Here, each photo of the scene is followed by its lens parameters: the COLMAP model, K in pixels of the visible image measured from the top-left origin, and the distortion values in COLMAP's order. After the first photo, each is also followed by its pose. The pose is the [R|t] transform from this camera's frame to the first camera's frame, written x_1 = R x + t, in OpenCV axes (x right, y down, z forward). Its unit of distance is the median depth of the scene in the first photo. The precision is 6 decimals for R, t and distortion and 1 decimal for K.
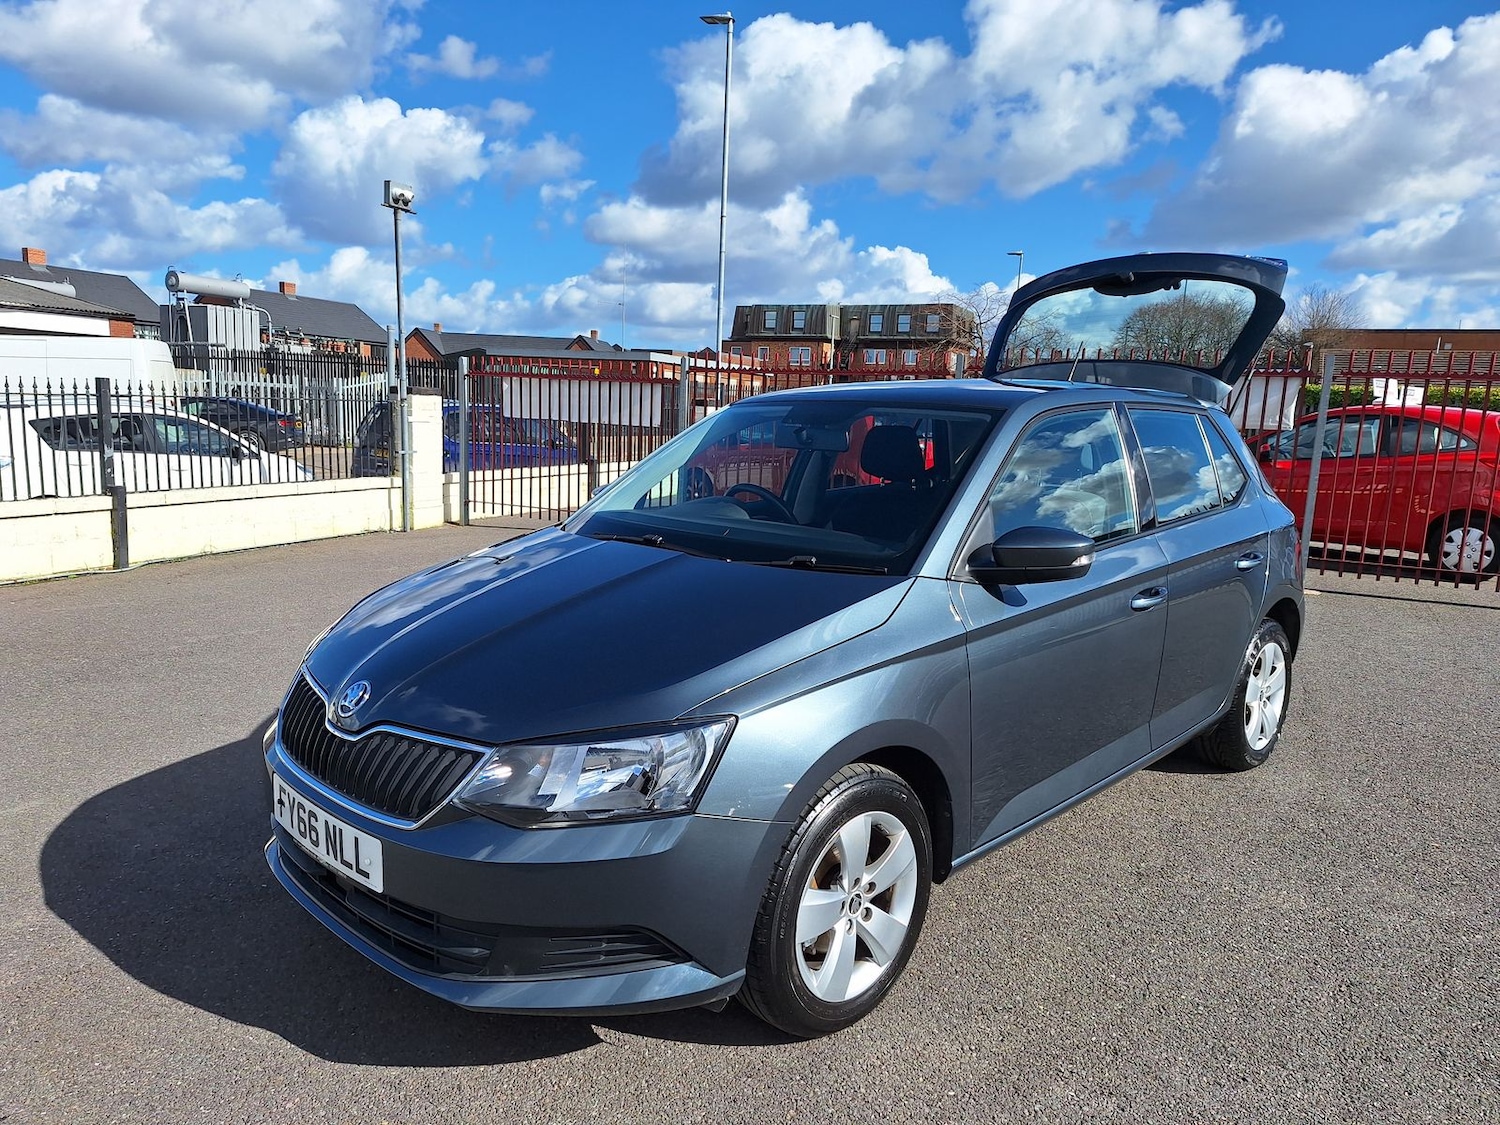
lens RADIAL K [[1098.5, 0, 747.6], [0, 1098.5, 603.5], [0, 0, 1]] dist [0.063047, -0.057579]
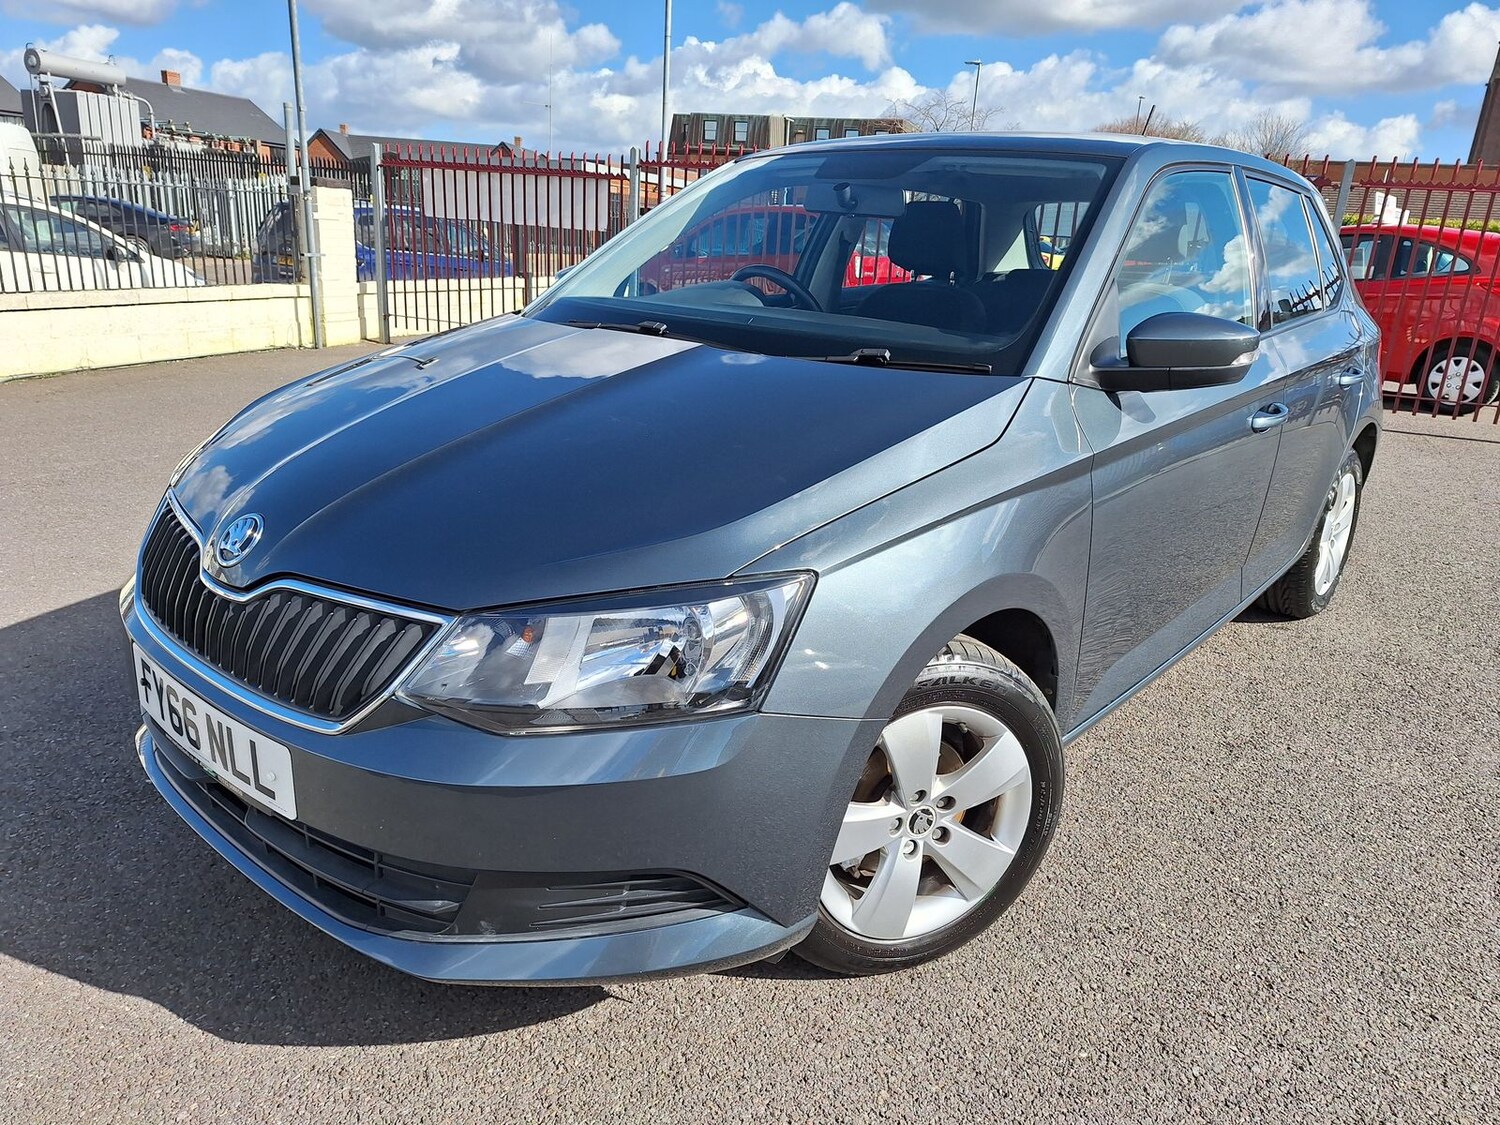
lens RADIAL K [[1102.0, 0, 787.1], [0, 1102.0, 601.0], [0, 0, 1]] dist [0.029047, -0.019966]
pose [[0.995773, -0.005831, 0.091659, -0.060070], [-0.007625, 0.989288, 0.145779, 0.013433], [-0.091528, -0.145862, 0.985062, 0.208026]]
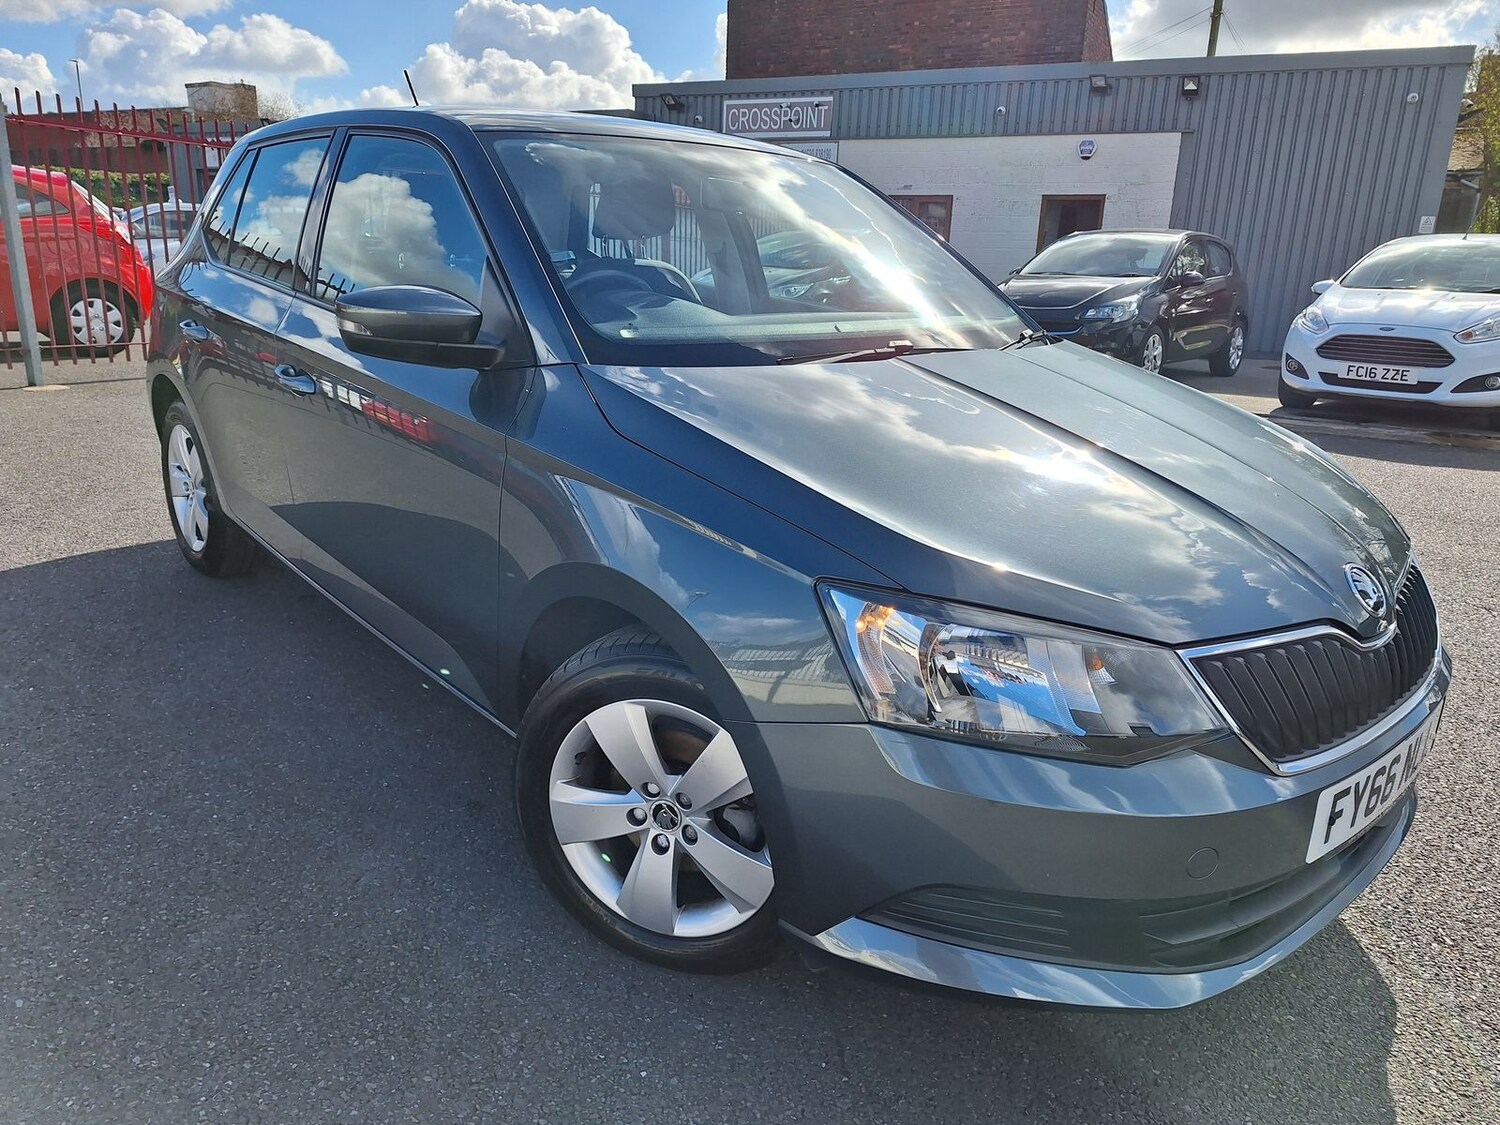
lens RADIAL K [[1098.5, 0, 756.4], [0, 1098.5, 590.5], [0, 0, 1]] dist [0.035448, -0.029045]
pose [[0.003345, -0.321387, 0.946942, -0.732930], [0.128400, 0.939247, 0.318322, -0.134008], [-0.991717, 0.120523, 0.044408, 0.977717]]
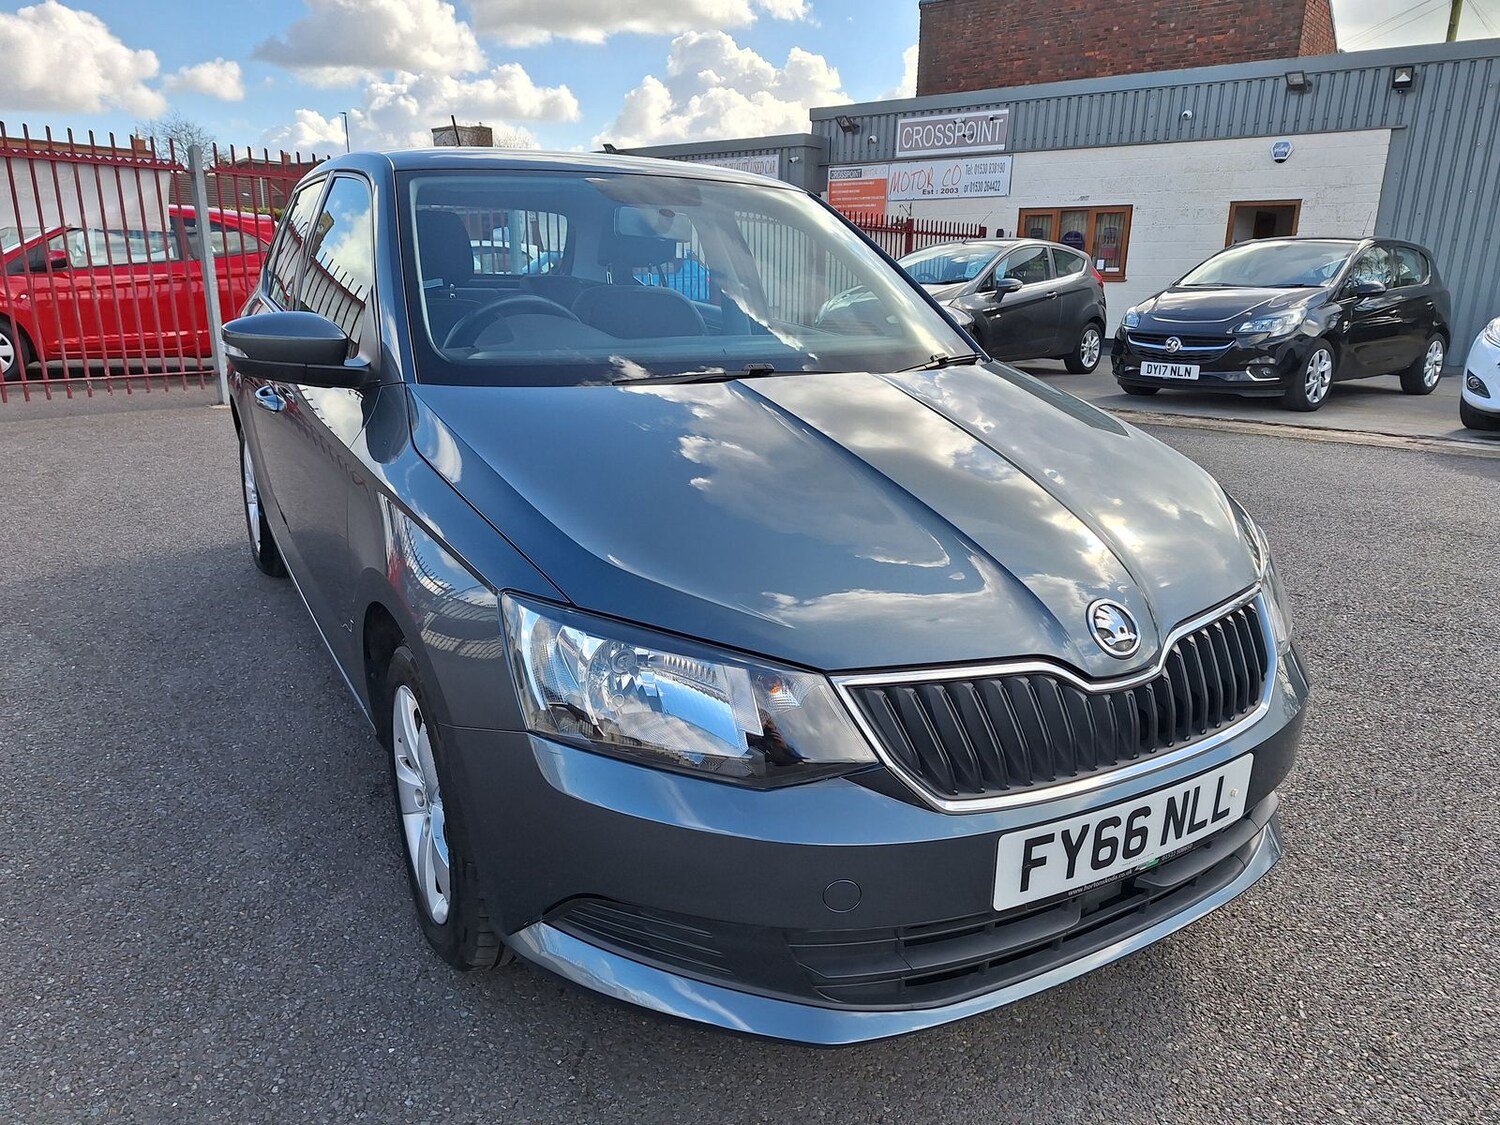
lens RADIAL K [[1122.6, 0, 733.5], [0, 1122.6, 583.9], [0, 0, 1]] dist [0.007360, -0.006097]
pose [[0.195518, -0.293014, 0.935904, -0.732231], [0.158345, 0.951232, 0.264734, -0.109061], [-0.967833, 0.096435, 0.232380, 0.765672]]
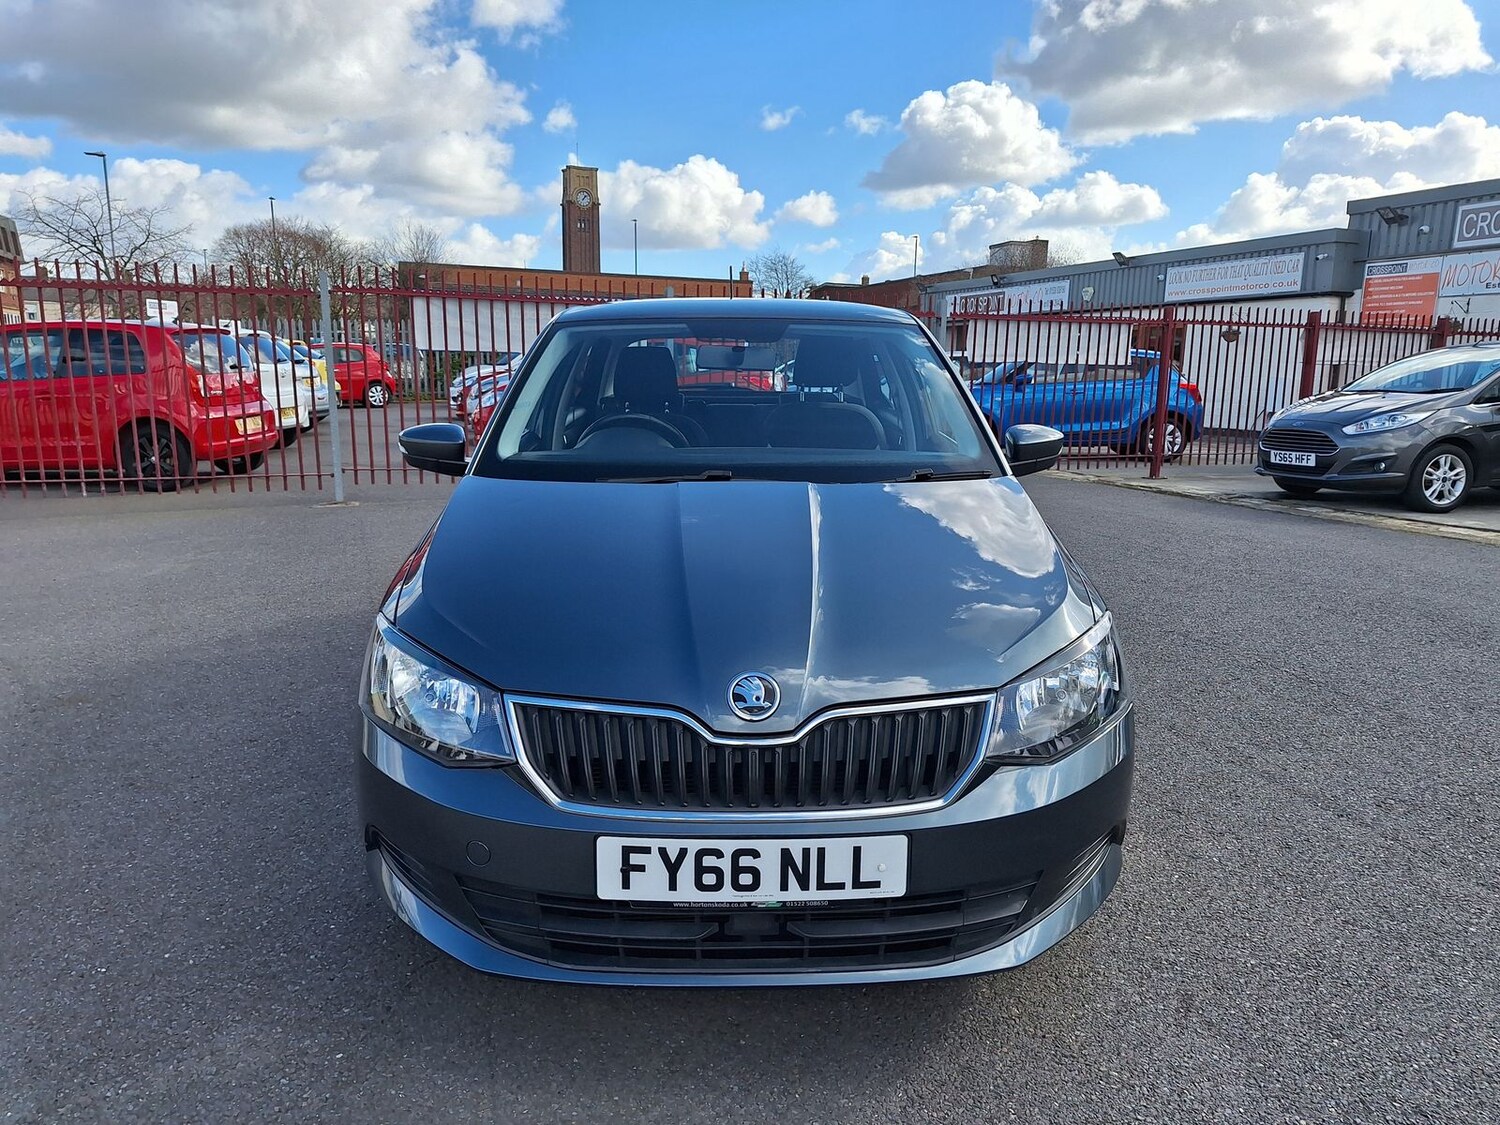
lens RADIAL K [[1139.2, 0, 753.0], [0, 1139.2, 612.3], [0, 0, 1]] dist [0.045413, -0.053199]
pose [[0.672865, -0.182842, 0.716813, -0.664671], [0.139186, 0.982959, 0.120077, -0.048943], [-0.726553, 0.018975, 0.686848, 0.319410]]
